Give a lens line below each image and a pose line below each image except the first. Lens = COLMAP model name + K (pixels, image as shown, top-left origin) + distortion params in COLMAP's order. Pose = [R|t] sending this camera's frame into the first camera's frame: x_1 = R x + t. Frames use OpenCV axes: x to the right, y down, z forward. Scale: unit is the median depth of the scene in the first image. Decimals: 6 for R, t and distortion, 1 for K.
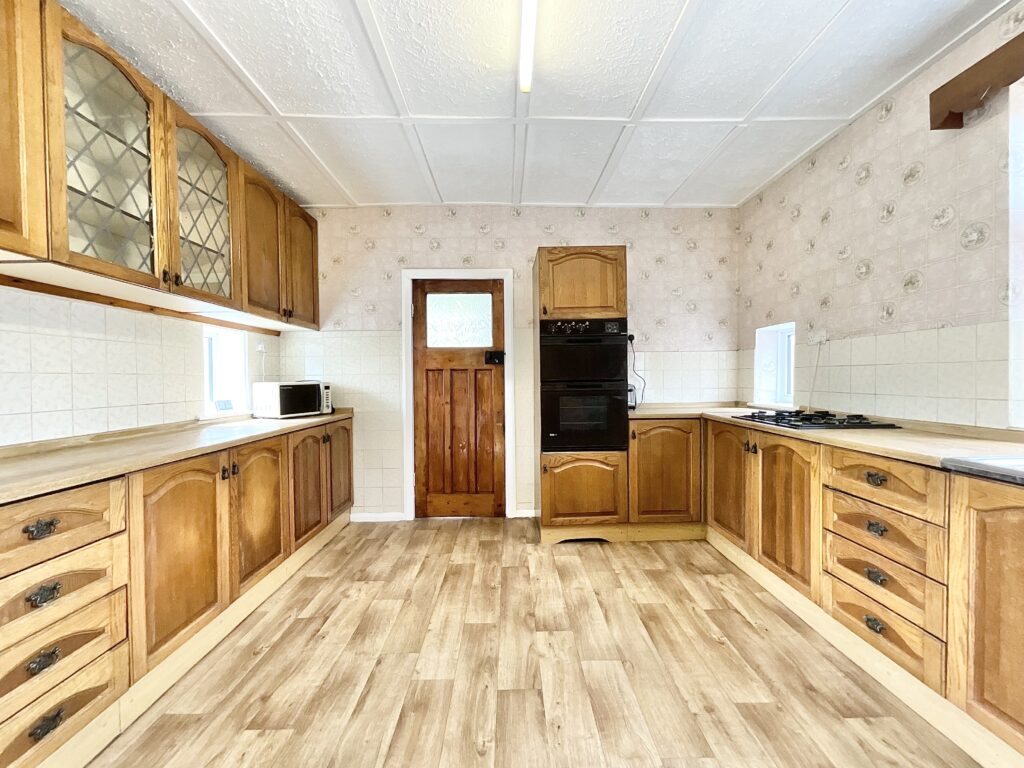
lens RADIAL K [[415.7, 0, 512.0], [0, 415.7, 386.6], [0, 0, 1]] dist [0.000619, 0.000893]
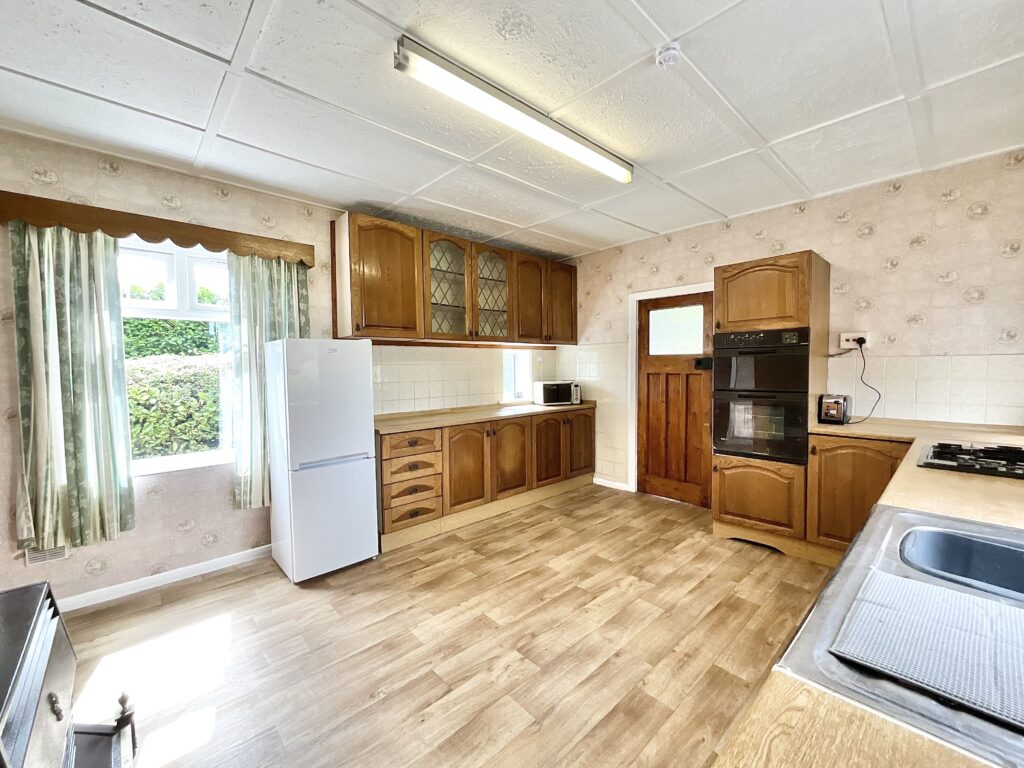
lens RADIAL K [[415.7, 0, 512.0], [0, 415.7, 386.6], [0, 0, 1]] dist [0.000619, 0.000893]
pose [[0.671931, 0.039721, -0.739548, 0.528207], [-0.009864, 0.998952, 0.044692, -0.064489], [0.740548, -0.022735, 0.671619, -0.141710]]
